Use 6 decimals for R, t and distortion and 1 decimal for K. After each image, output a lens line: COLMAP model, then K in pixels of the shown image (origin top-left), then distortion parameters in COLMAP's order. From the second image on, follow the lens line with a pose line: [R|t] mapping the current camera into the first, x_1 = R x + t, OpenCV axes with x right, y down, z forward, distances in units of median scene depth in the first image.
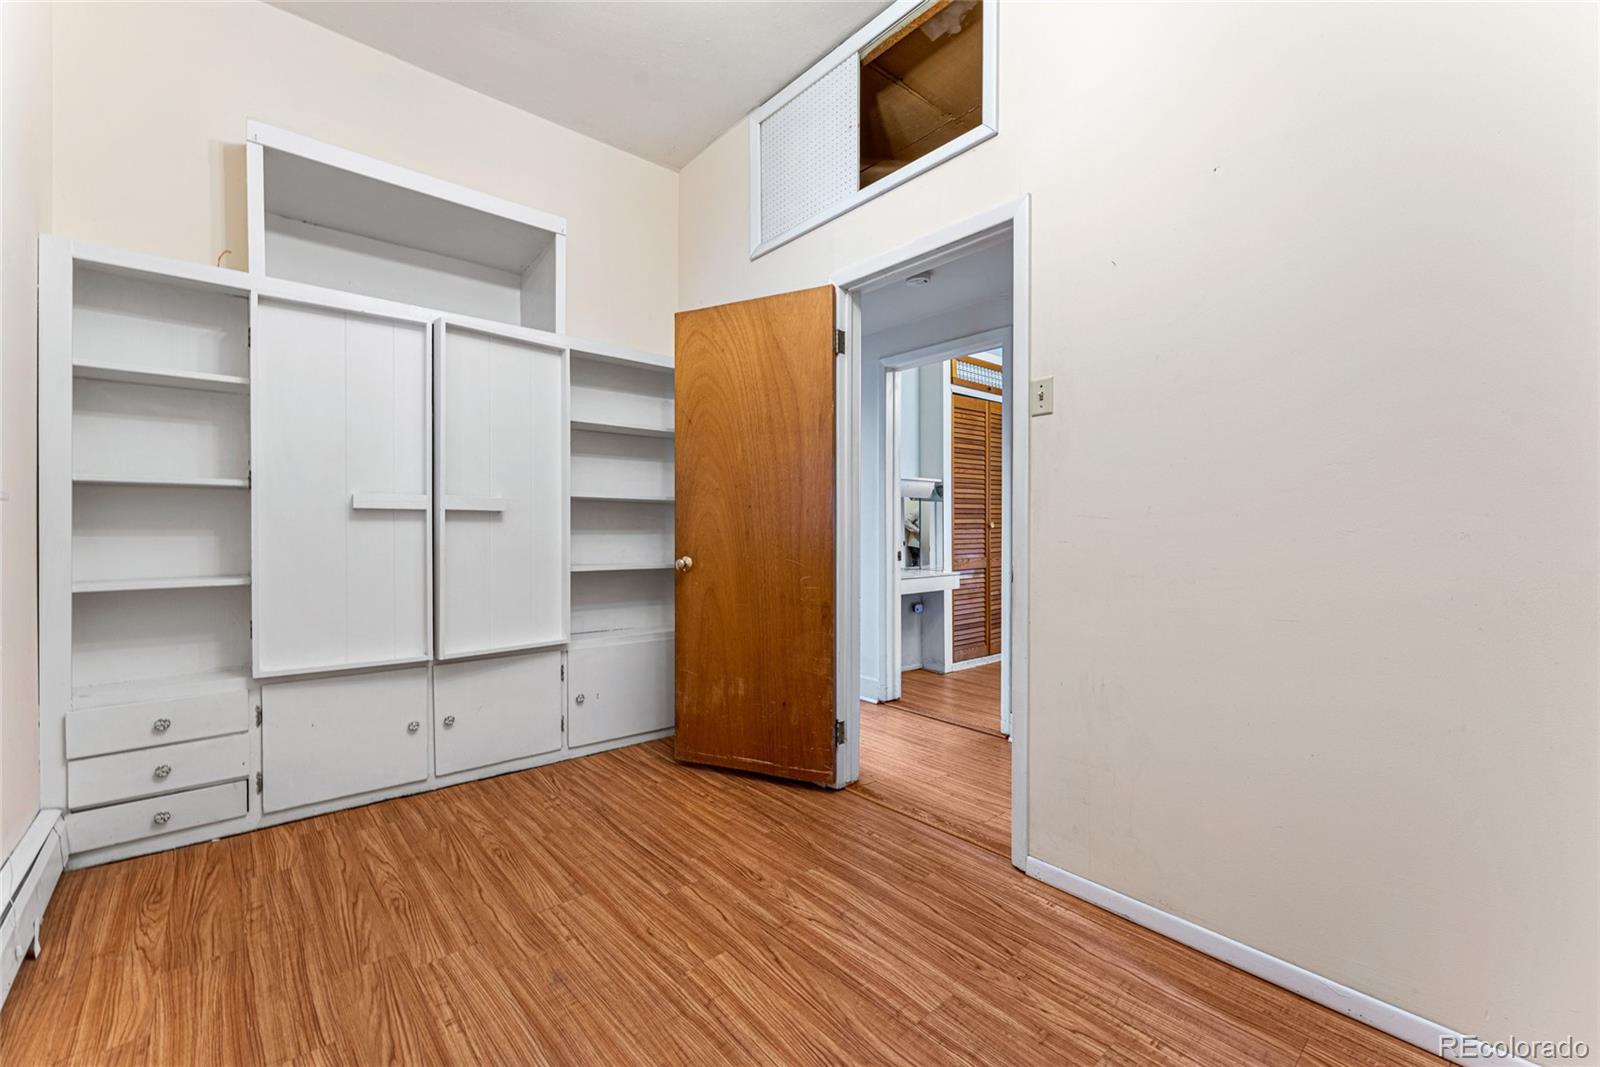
lens RADIAL K [[644.7, 0, 793.7], [0, 644.7, 533.2], [0, 0, 1]] dist [0.000741, 0.000069]
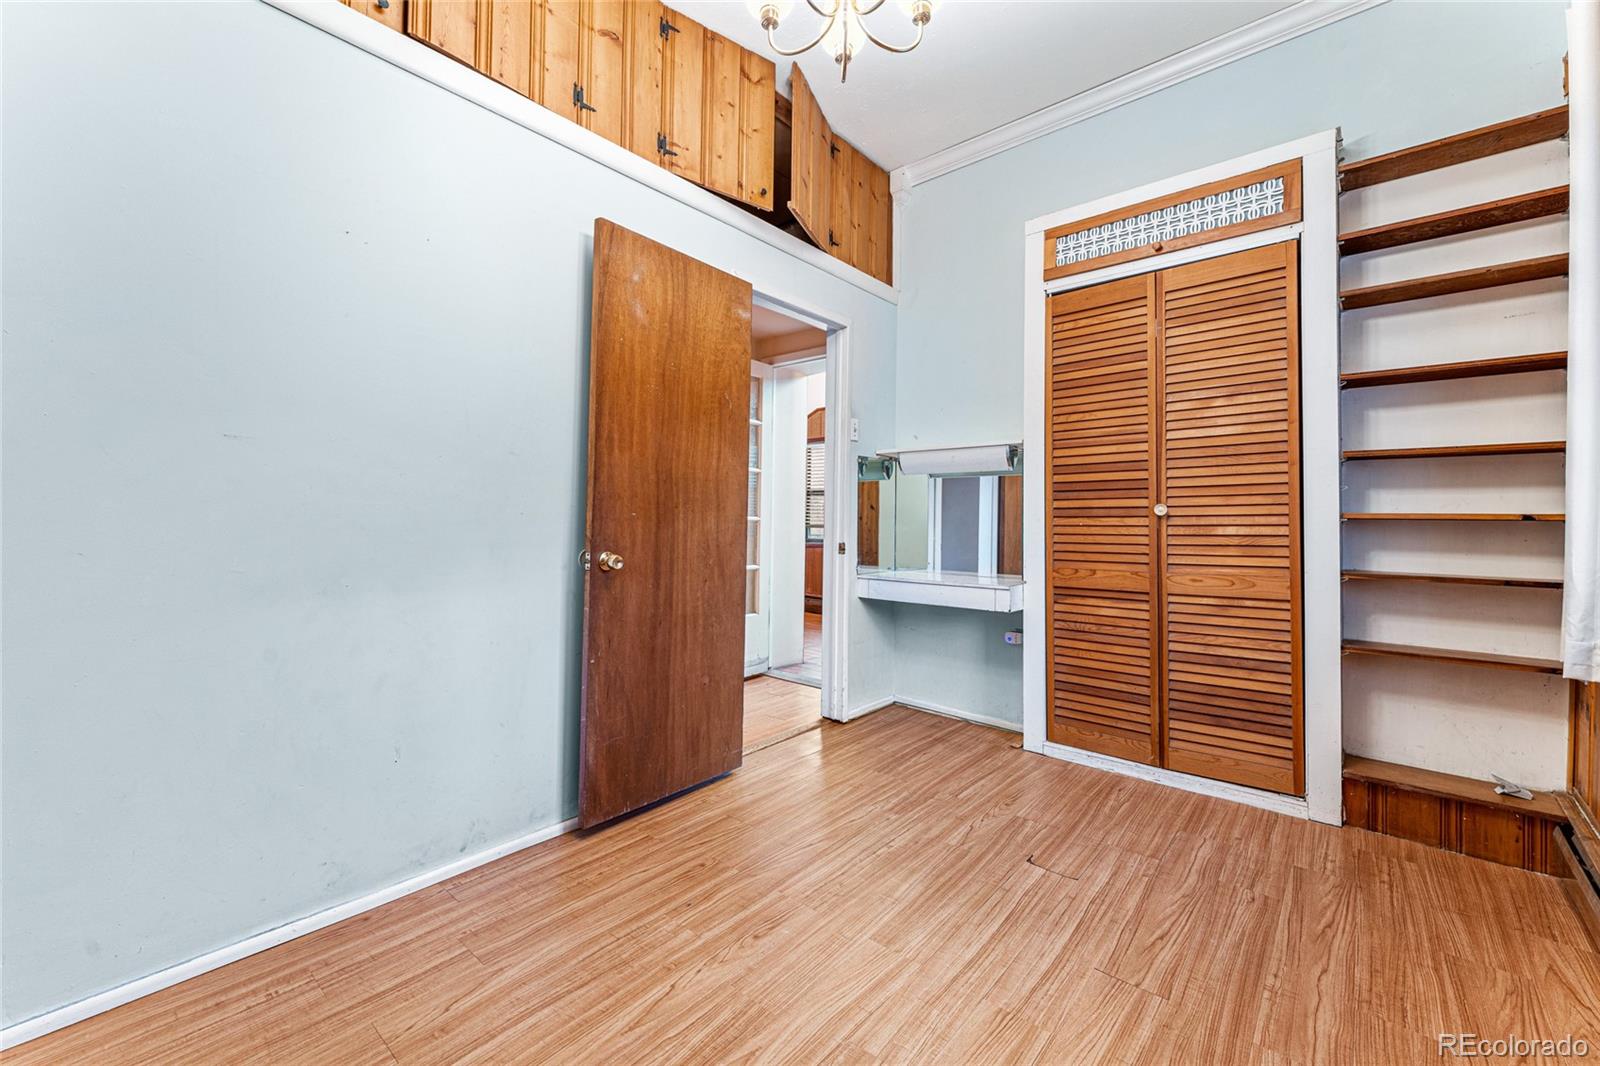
lens RADIAL K [[673.2, 0, 797.1], [0, 673.2, 492.8], [0, 0, 1]] dist [0.001351, 0.000175]
pose [[0.145621, -0.036466, -0.988668, 0.835349], [-0.012118, 0.999180, -0.038638, -0.001974], [0.989266, 0.017607, 0.145059, 0.670718]]
